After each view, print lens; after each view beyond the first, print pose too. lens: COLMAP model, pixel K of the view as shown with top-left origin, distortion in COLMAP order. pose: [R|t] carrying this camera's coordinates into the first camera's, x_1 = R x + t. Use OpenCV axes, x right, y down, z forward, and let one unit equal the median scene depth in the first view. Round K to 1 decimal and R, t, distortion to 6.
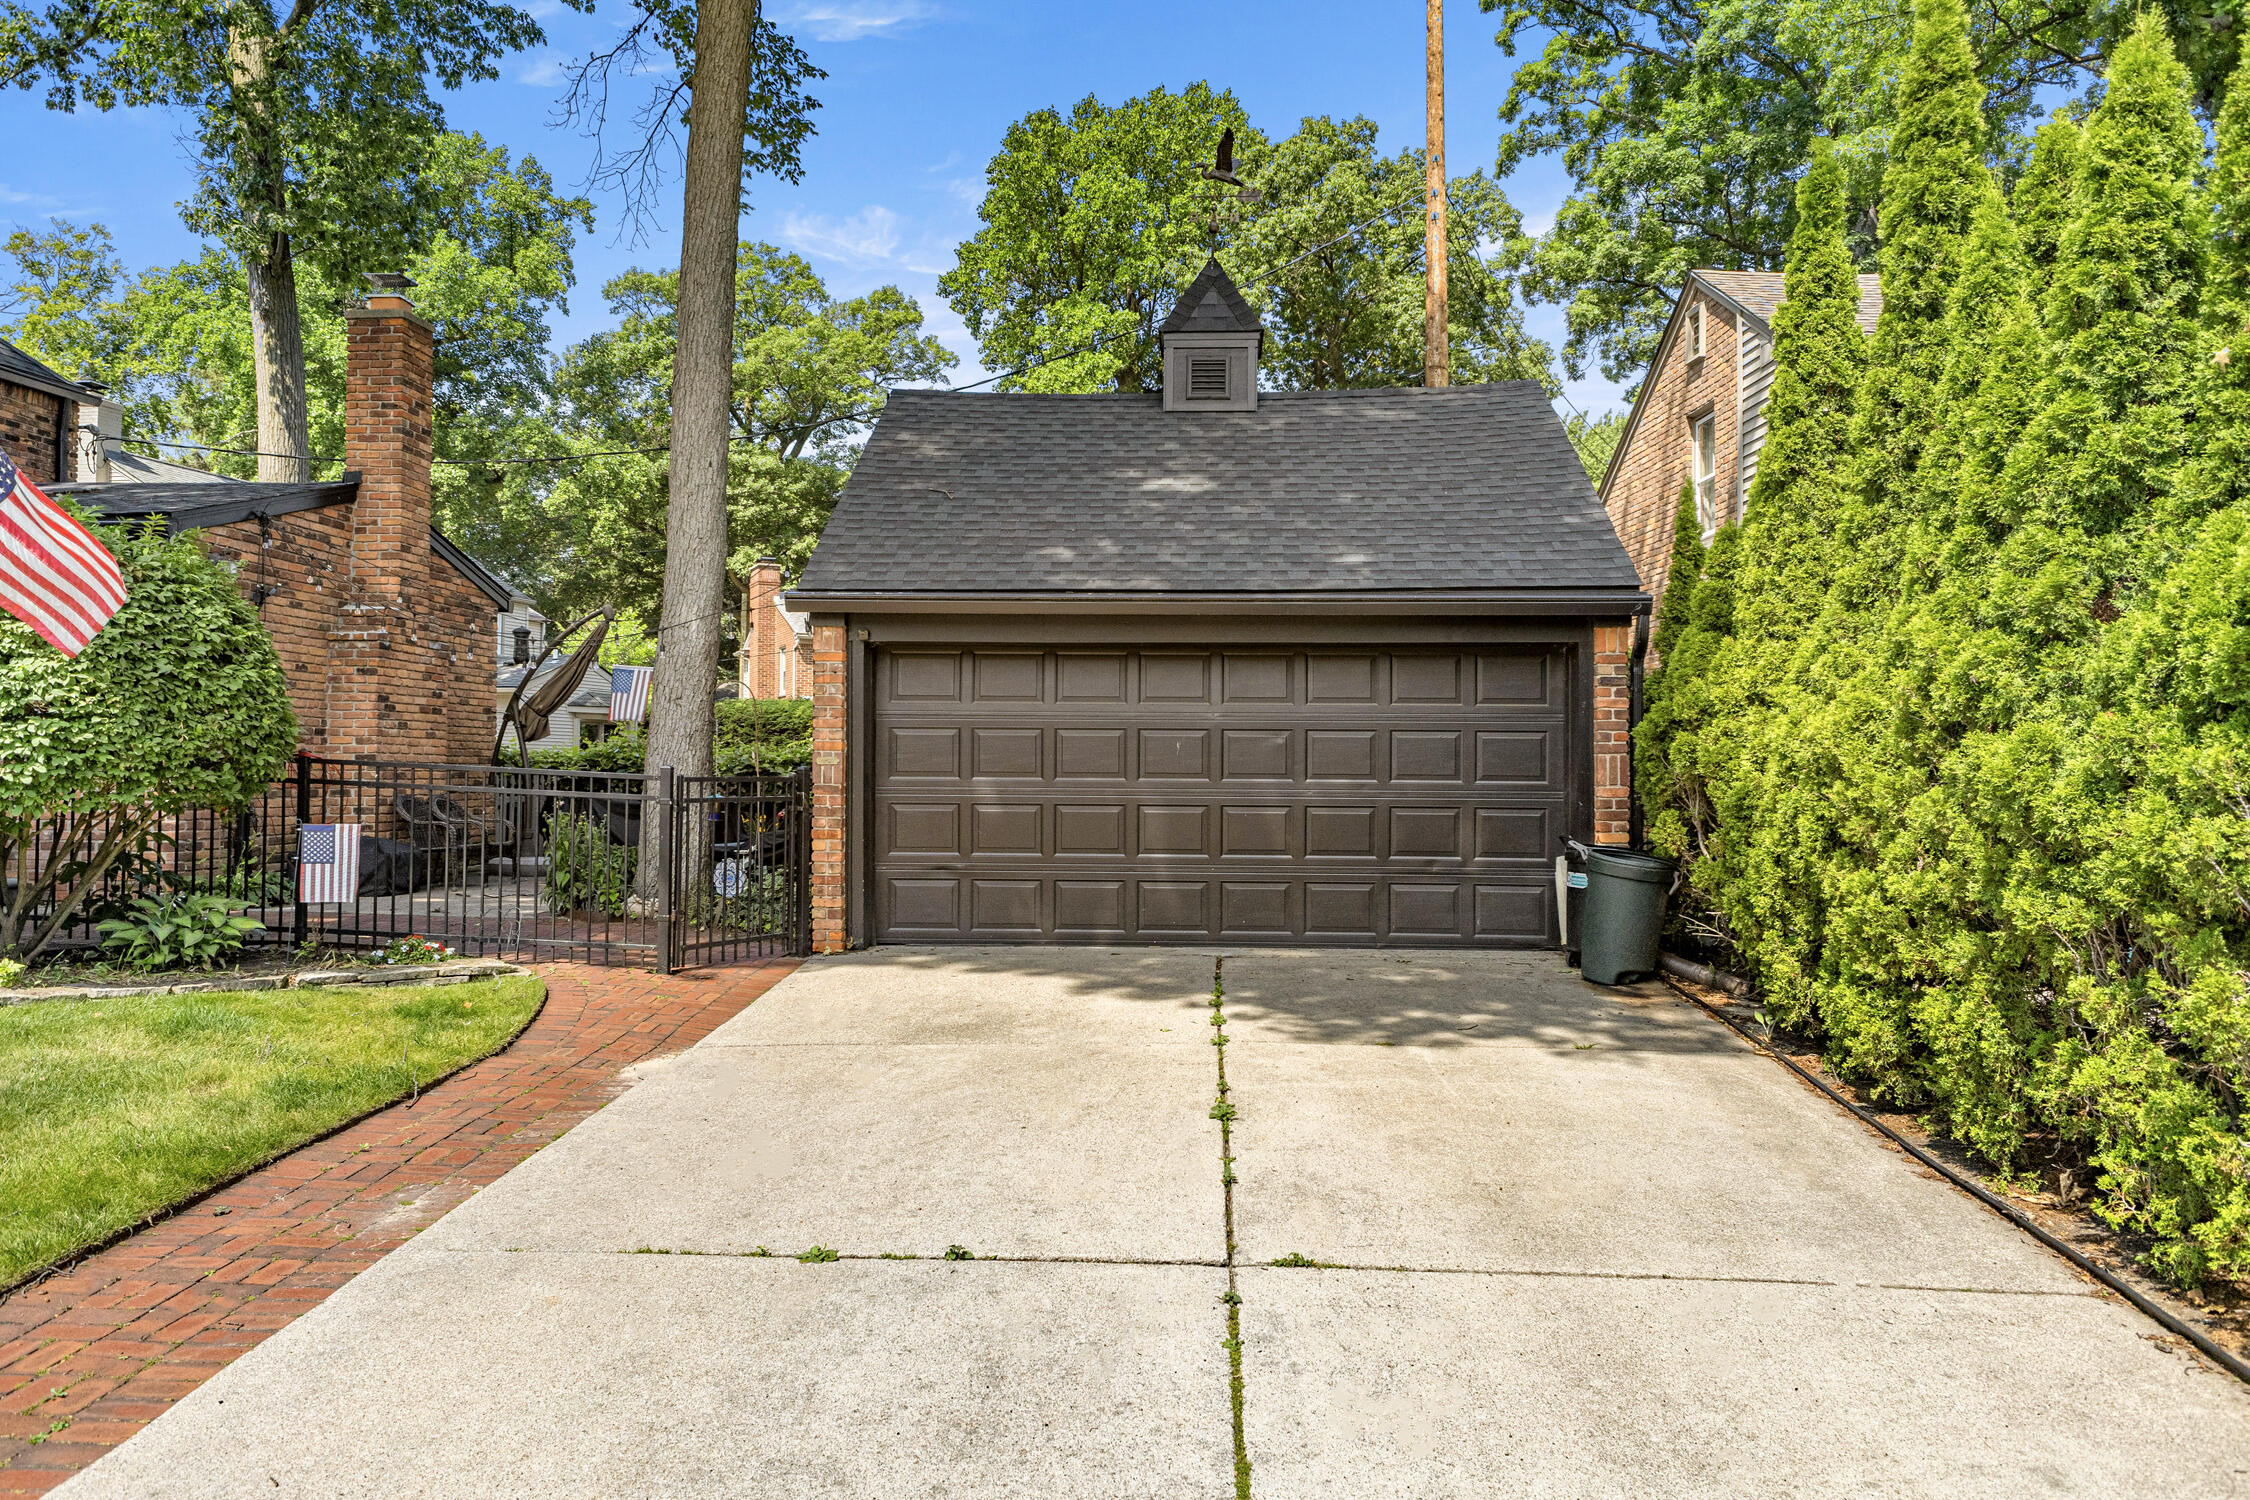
lens RADIAL K [[1560.0, 0, 1135.6], [0, 1560.0, 738.9], [0, 0, 1]] dist [0.024382, -0.023143]
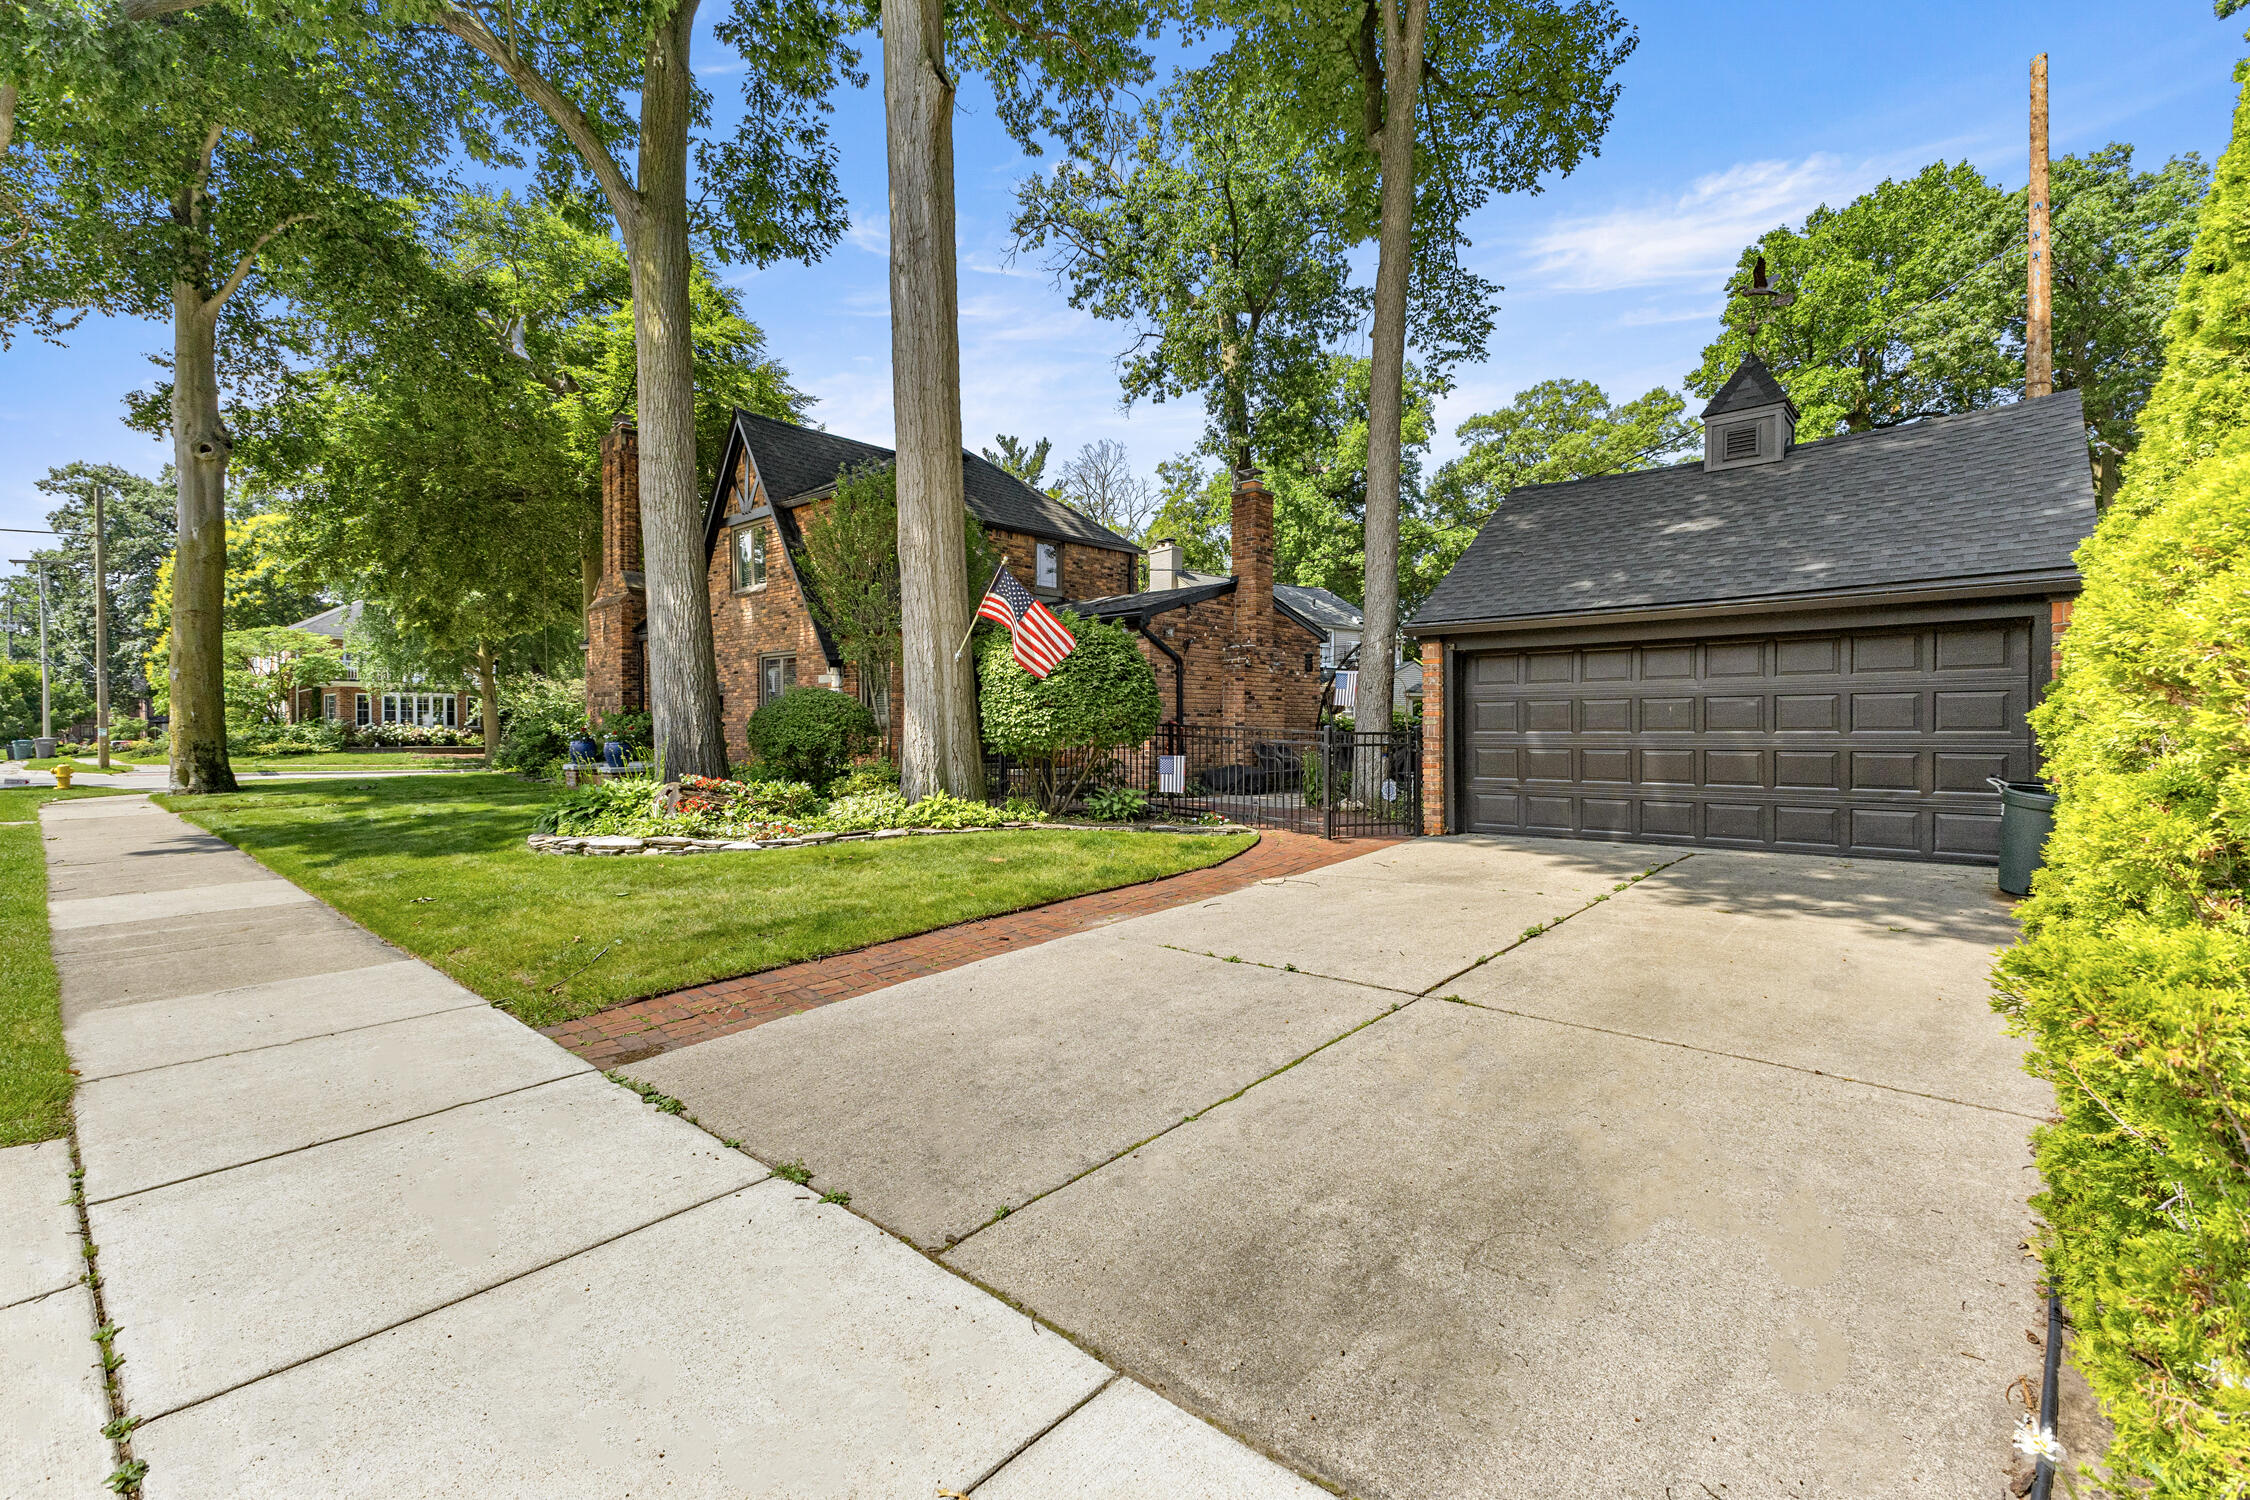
lens RADIAL K [[985.1, 0, 1127.4], [0, 985.1, 740.9], [0, 0, 1]] dist [0.003143, -0.000235]
pose [[0.776555, -0.001631, -0.630048, 0.171569], [0.020344, 0.999540, 0.022488, 0.002735], [0.629721, -0.030281, 0.776231, -0.031305]]
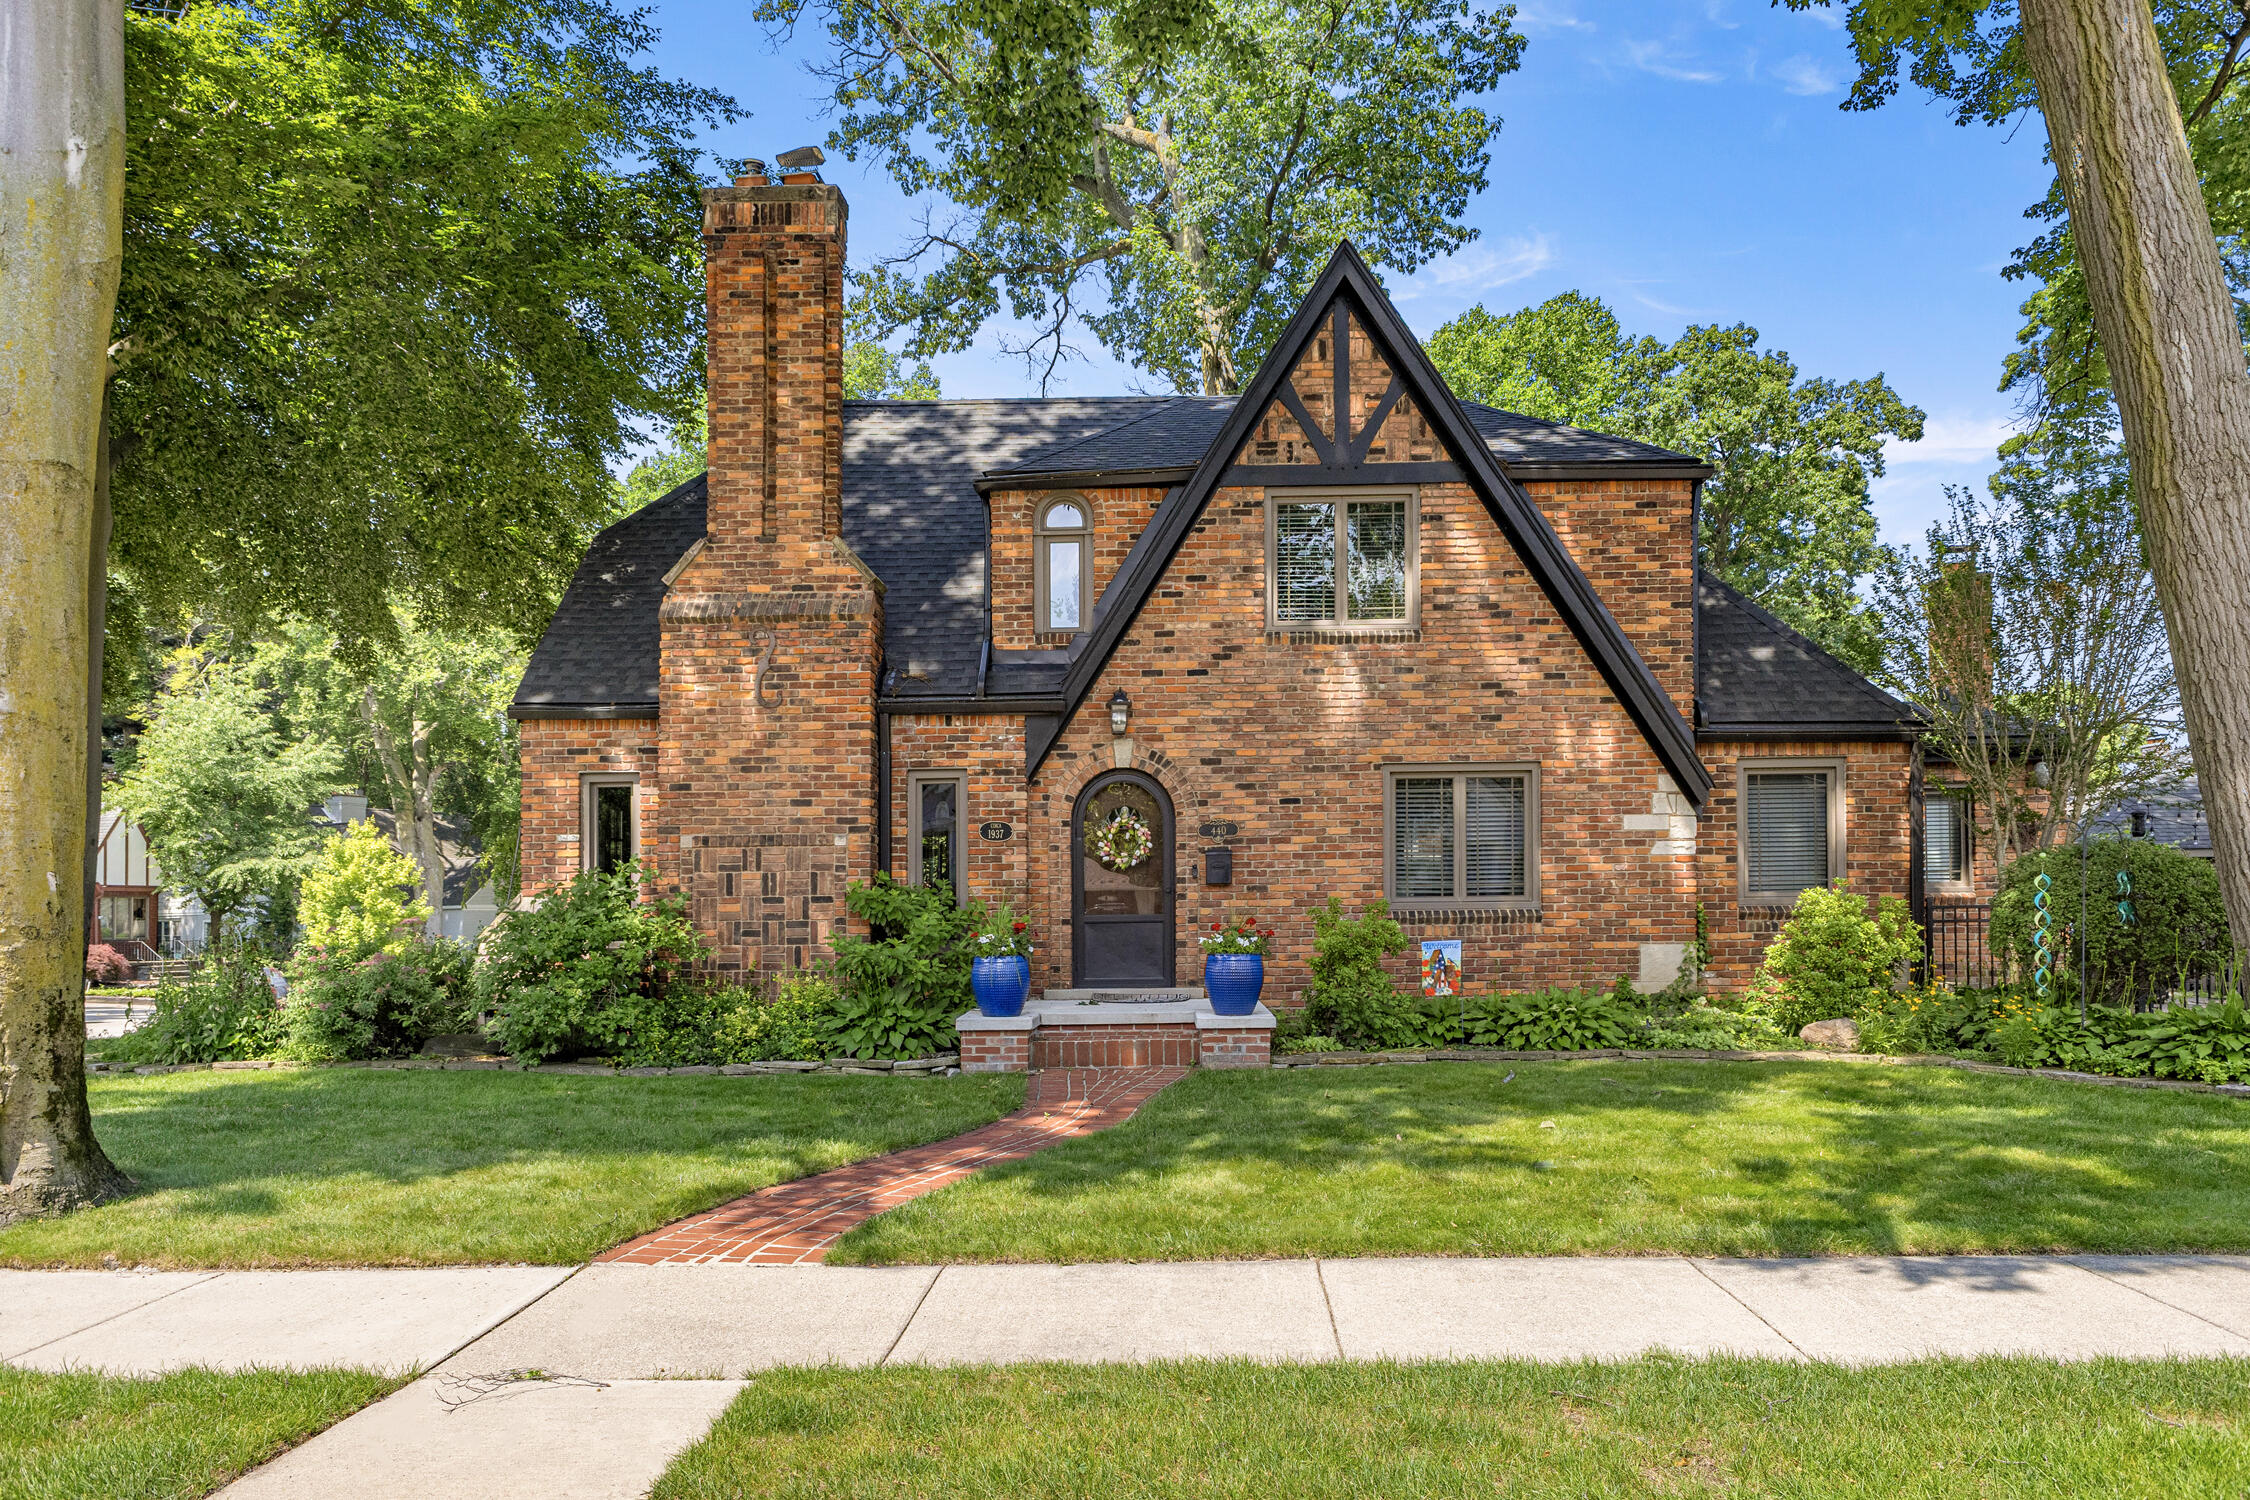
lens RADIAL K [[1506.2, 0, 1197.4], [0, 1506.2, 899.1], [0, 0, 1]] dist [-0.002799, -0.001564]
pose [[0.999549, -0.019997, 0.022393, -1.255414], [0.019854, 0.999781, 0.006581, -0.018788], [-0.022520, -0.006133, 0.999728, -0.286348]]
